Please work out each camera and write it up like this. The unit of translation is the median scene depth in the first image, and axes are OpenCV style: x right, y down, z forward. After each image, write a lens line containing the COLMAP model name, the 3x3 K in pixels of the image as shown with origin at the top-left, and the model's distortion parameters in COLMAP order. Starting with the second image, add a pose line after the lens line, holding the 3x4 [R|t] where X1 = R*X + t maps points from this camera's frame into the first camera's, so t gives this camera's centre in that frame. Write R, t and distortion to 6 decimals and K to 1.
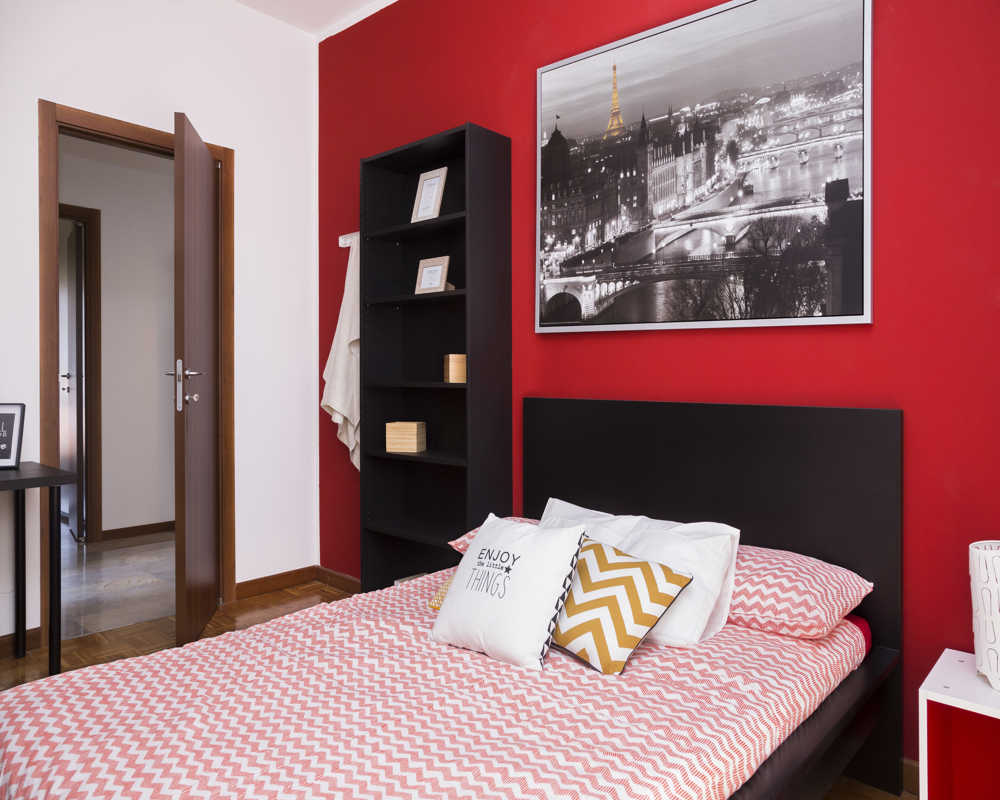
lens RADIAL K [[677.4, 0, 499.9], [0, 677.4, 379.3], [0, 0, 1]] dist [-0.057010, 0.040968]
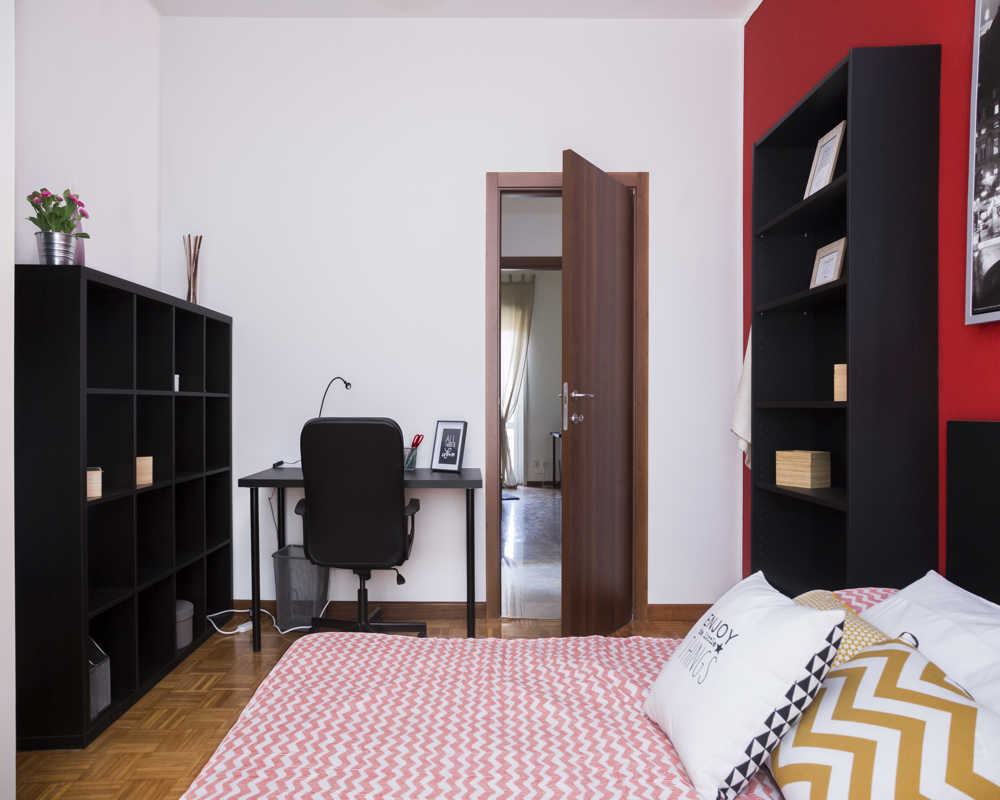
lens RADIAL K [[650.8, 0, 471.2], [0, 650.8, 424.3], [0, 0, 1]] dist [-0.001645, 0.004022]
pose [[0.656757, 0.016965, -0.753912, 0.220417], [-0.000177, 0.999750, 0.022344, 0.015287], [0.754103, -0.014541, 0.656596, 0.208558]]
